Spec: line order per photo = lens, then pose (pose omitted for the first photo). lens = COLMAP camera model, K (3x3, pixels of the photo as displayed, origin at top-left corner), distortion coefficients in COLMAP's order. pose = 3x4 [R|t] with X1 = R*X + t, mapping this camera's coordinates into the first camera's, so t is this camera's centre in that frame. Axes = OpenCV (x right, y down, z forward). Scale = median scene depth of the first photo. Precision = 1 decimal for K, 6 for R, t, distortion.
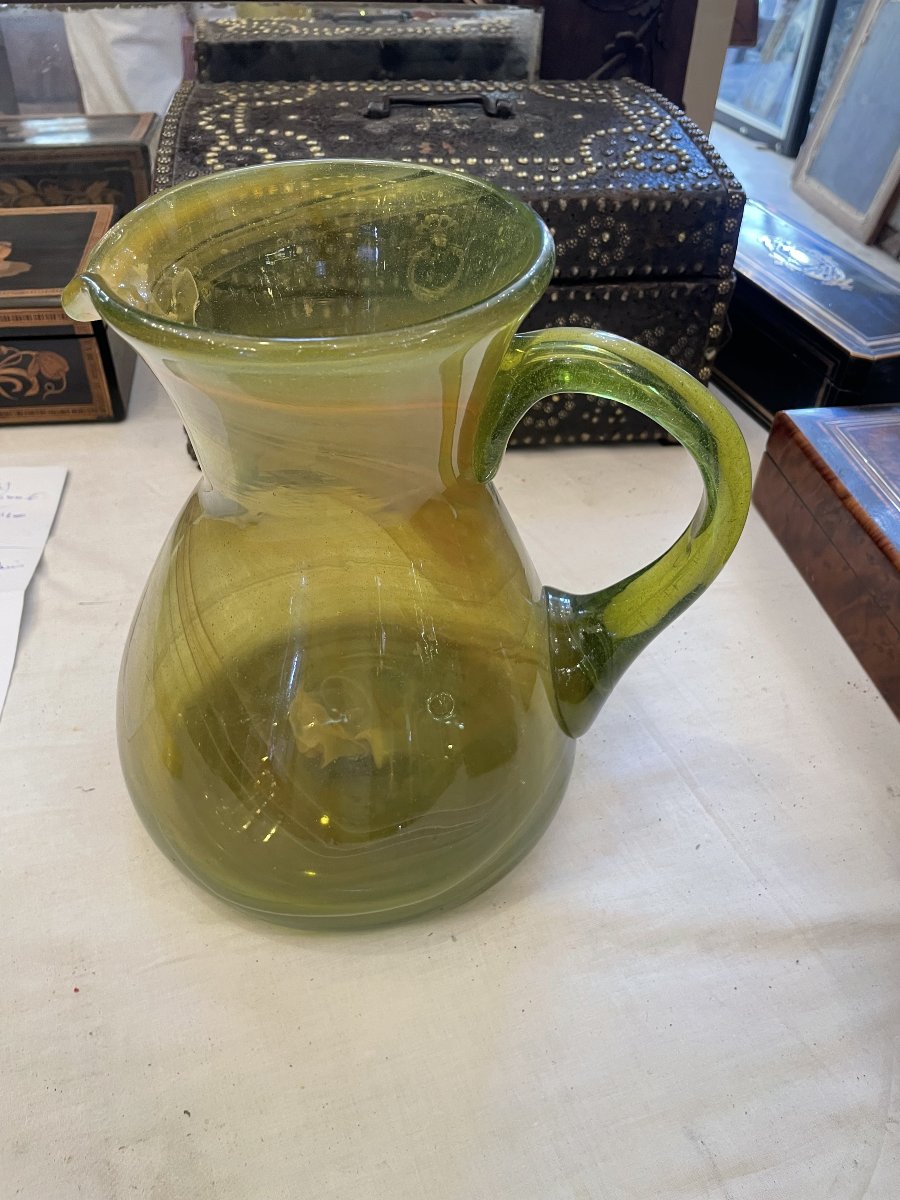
lens RADIAL K [[906.0, 0, 427.5], [0, 906.0, 577.9], [0, 0, 1]] dist [0.072840, -0.113104]
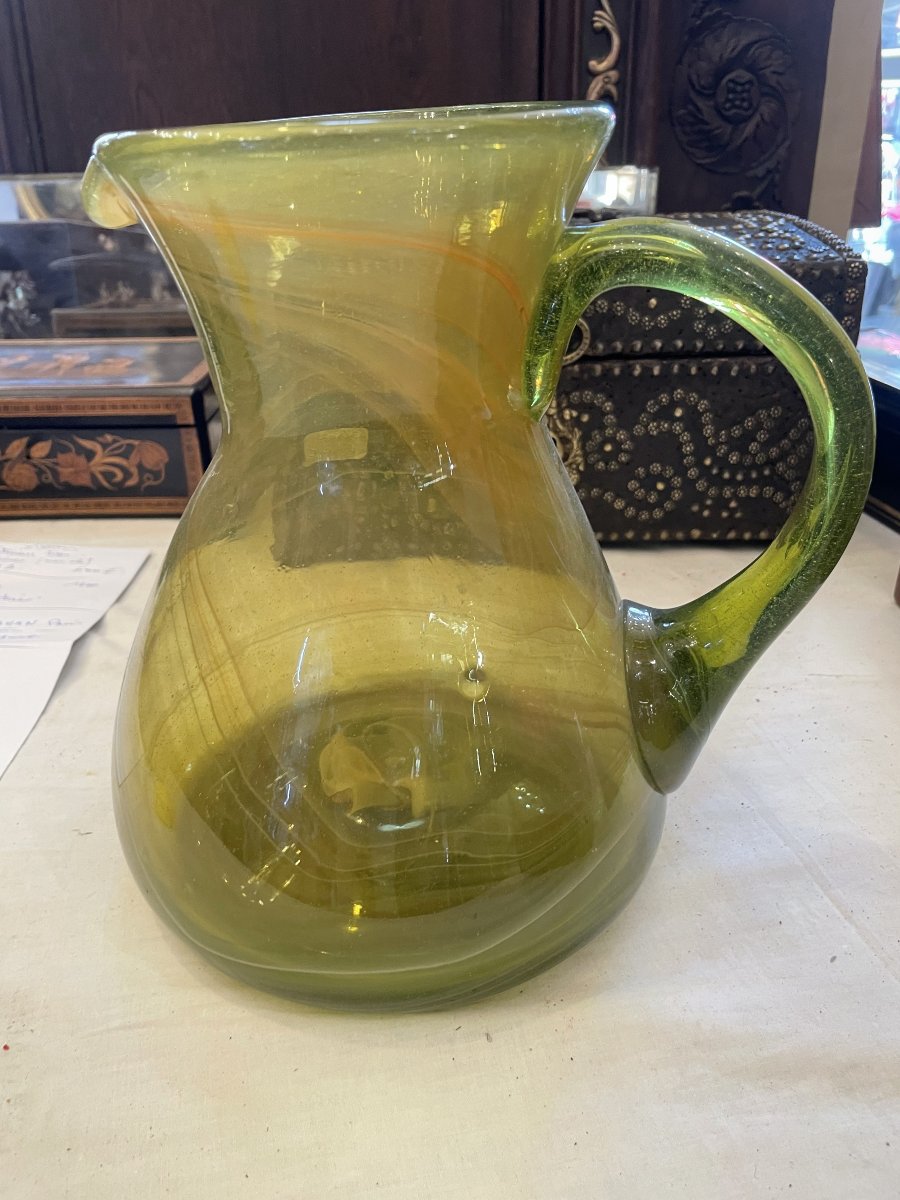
lens RADIAL K [[906.0, 0, 427.5], [0, 906.0, 577.9], [0, 0, 1]] dist [0.072840, -0.113104]
pose [[0.988572, 0.031316, -0.147460, 0.051251], [-0.066973, 0.967585, -0.243503, 0.143369], [0.135054, 0.250596, 0.958625, 0.121209]]
